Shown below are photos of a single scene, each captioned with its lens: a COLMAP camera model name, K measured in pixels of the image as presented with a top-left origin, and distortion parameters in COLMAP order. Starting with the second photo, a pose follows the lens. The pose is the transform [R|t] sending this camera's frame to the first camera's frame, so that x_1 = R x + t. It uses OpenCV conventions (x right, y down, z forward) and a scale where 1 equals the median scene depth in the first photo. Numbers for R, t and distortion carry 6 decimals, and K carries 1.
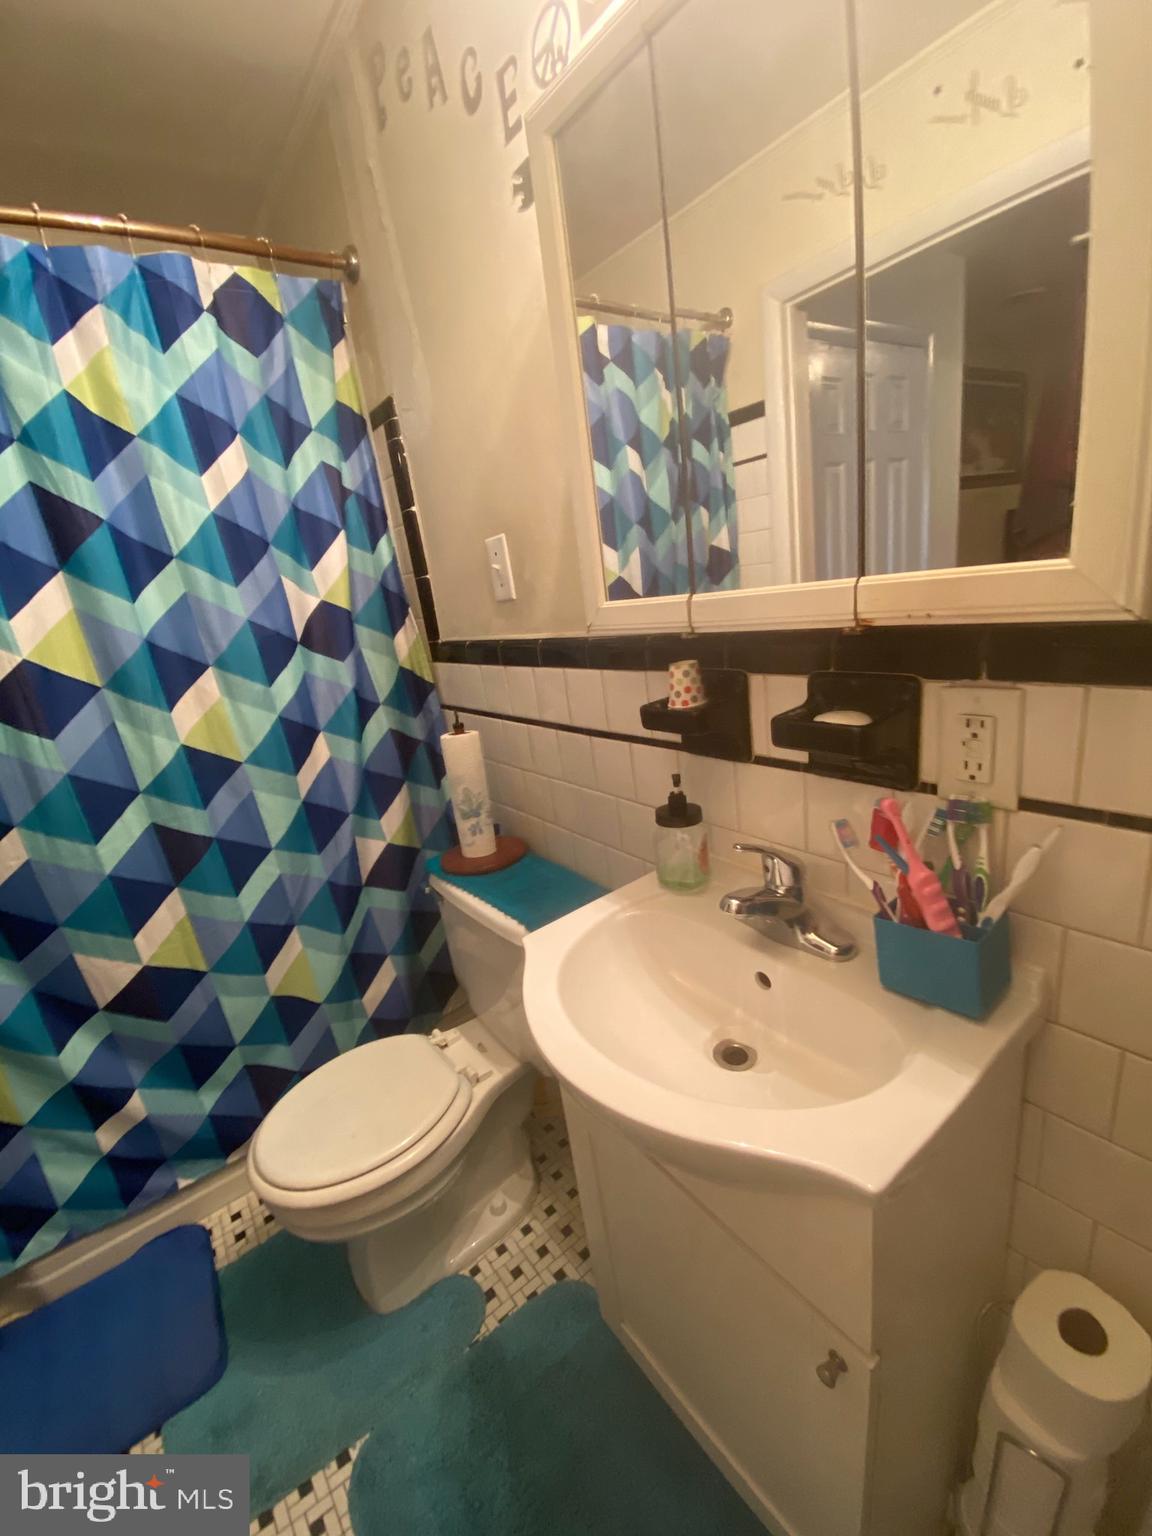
lens RADIAL K [[624.9, 0, 576.0], [0, 624.9, 768.0], [0, 0, 1]] dist [0.021086, -0.021635]
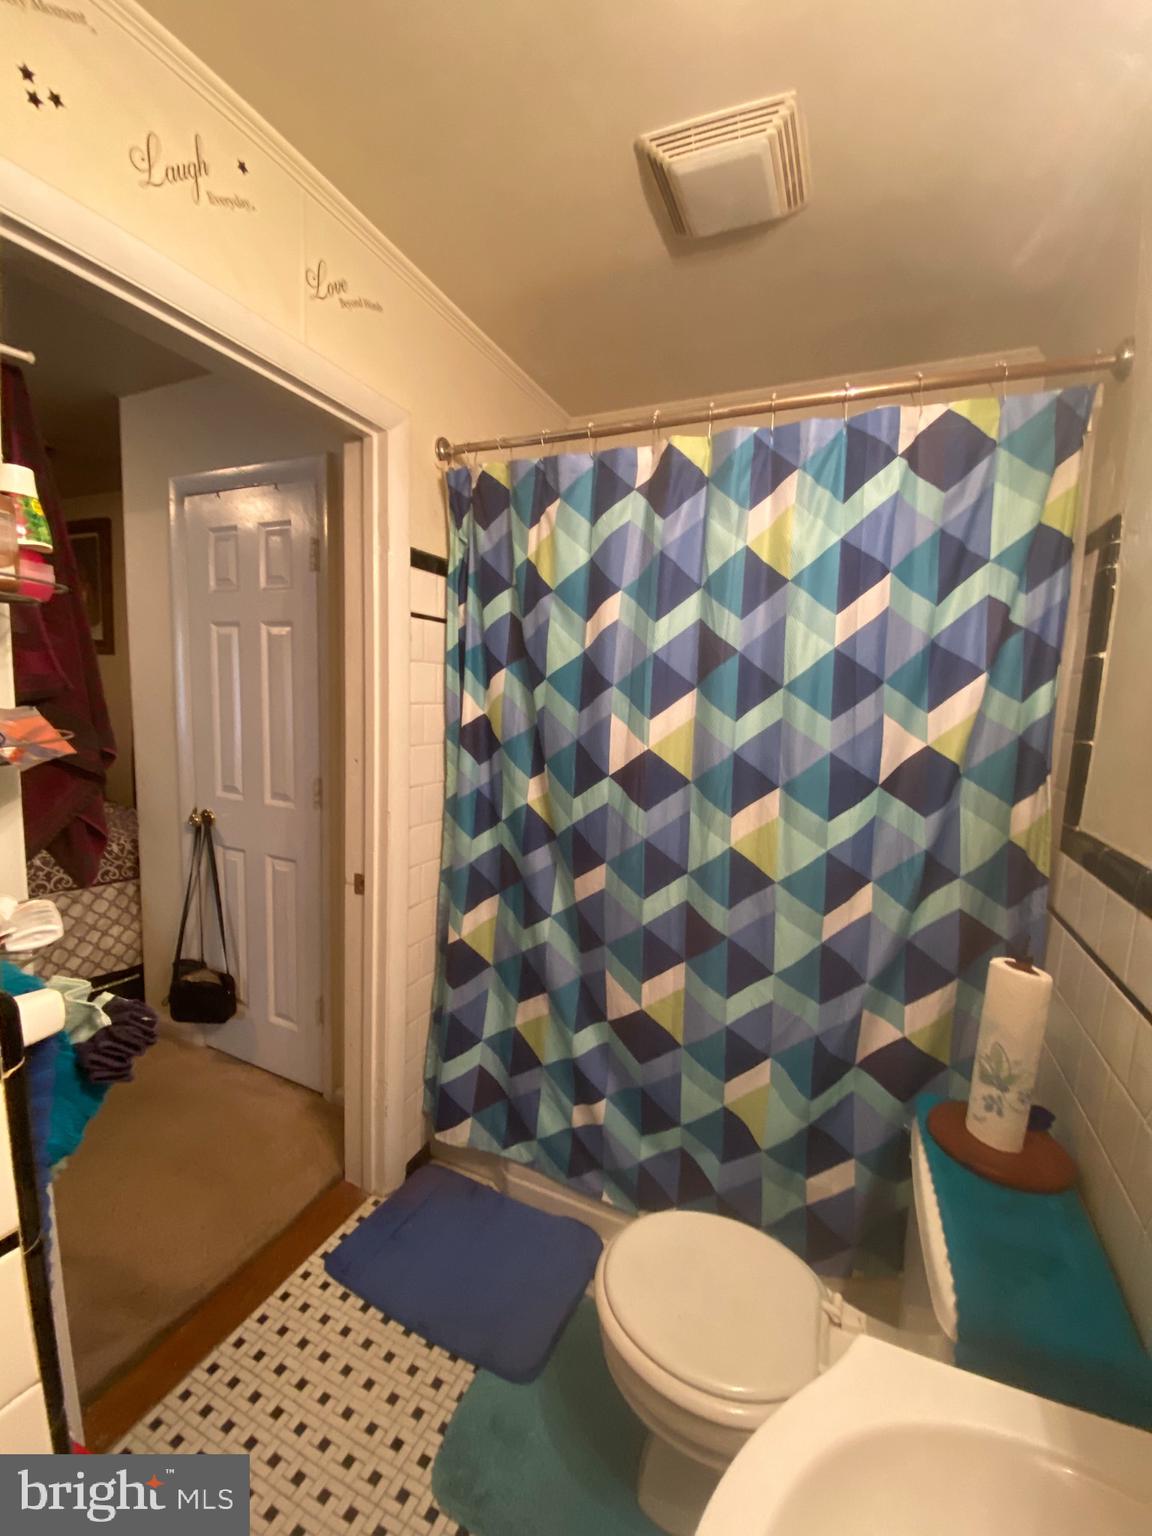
lens RADIAL K [[624.9, 0, 576.0], [0, 624.9, 768.0], [0, 0, 1]] dist [0.021086, -0.021635]
pose [[0.476607, 0.255558, -0.841151, 0.113664], [-0.348248, 0.933424, 0.086271, -0.154655], [0.807198, 0.251812, 0.533874, 0.157533]]
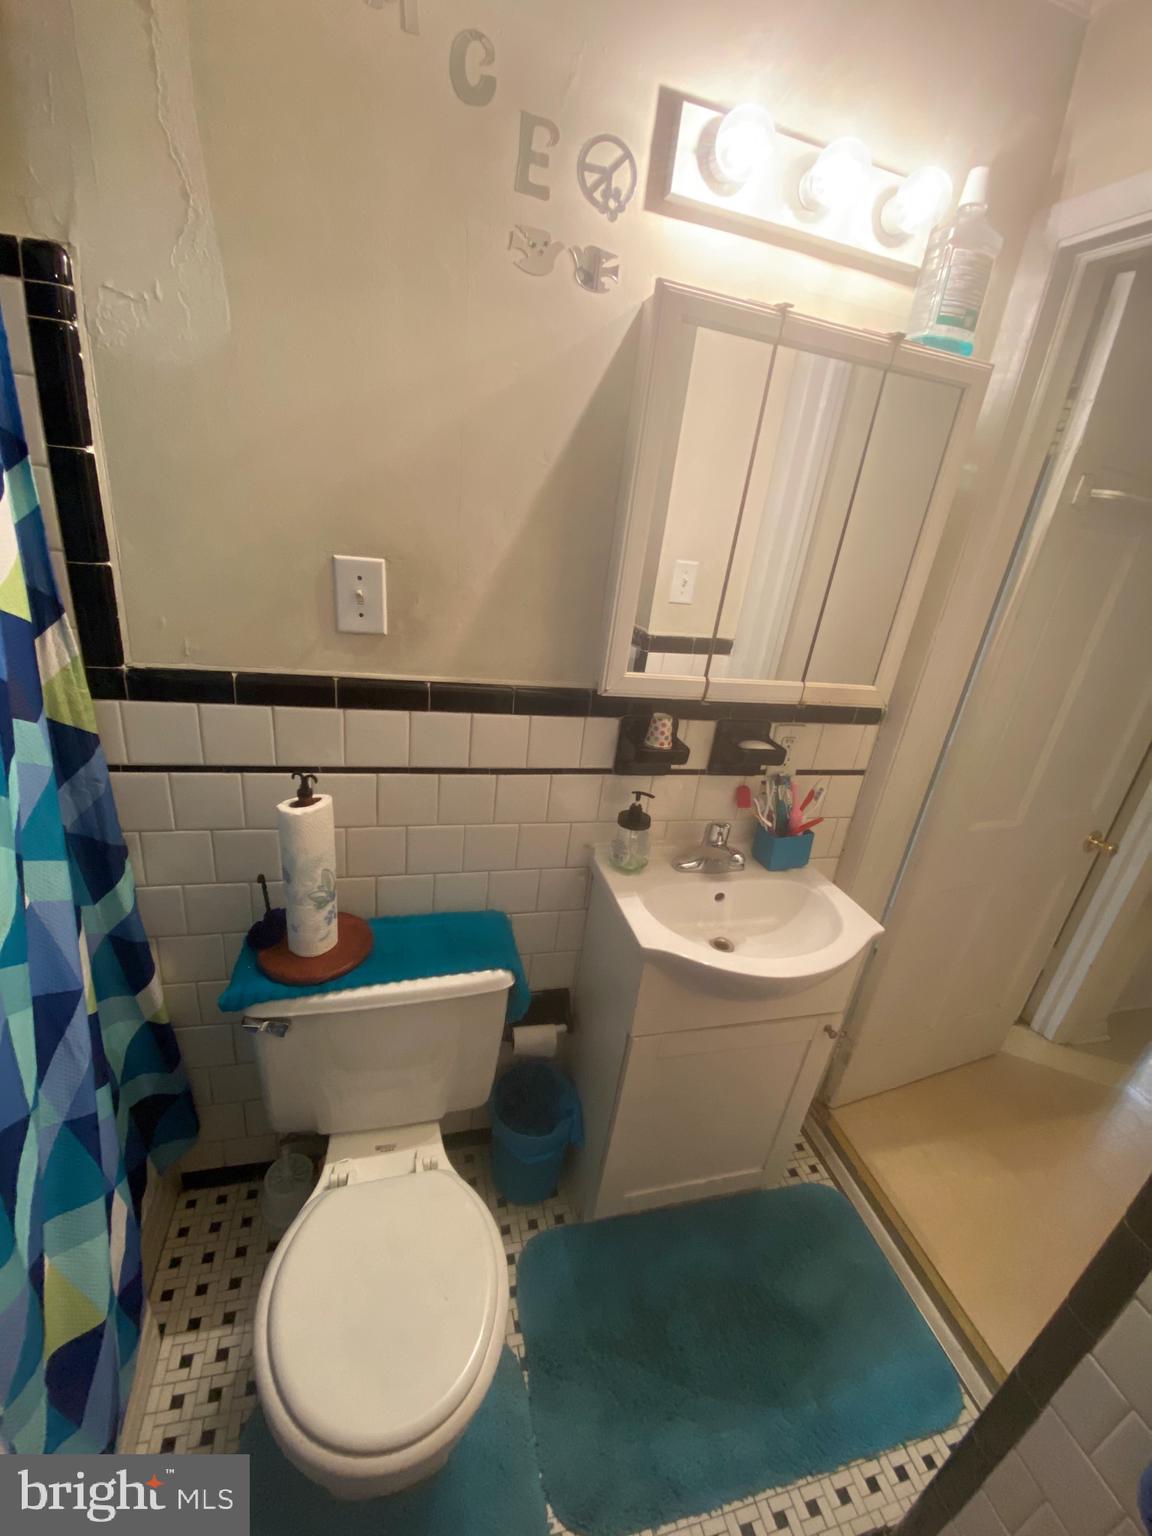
lens RADIAL K [[624.9, 0, 576.0], [0, 624.9, 768.0], [0, 0, 1]] dist [0.021086, -0.021635]
pose [[0.337250, -0.179397, 0.924164, -0.779724], [0.102694, 0.982828, 0.153309, -0.181443], [-0.935797, 0.043203, 0.349882, 0.426445]]
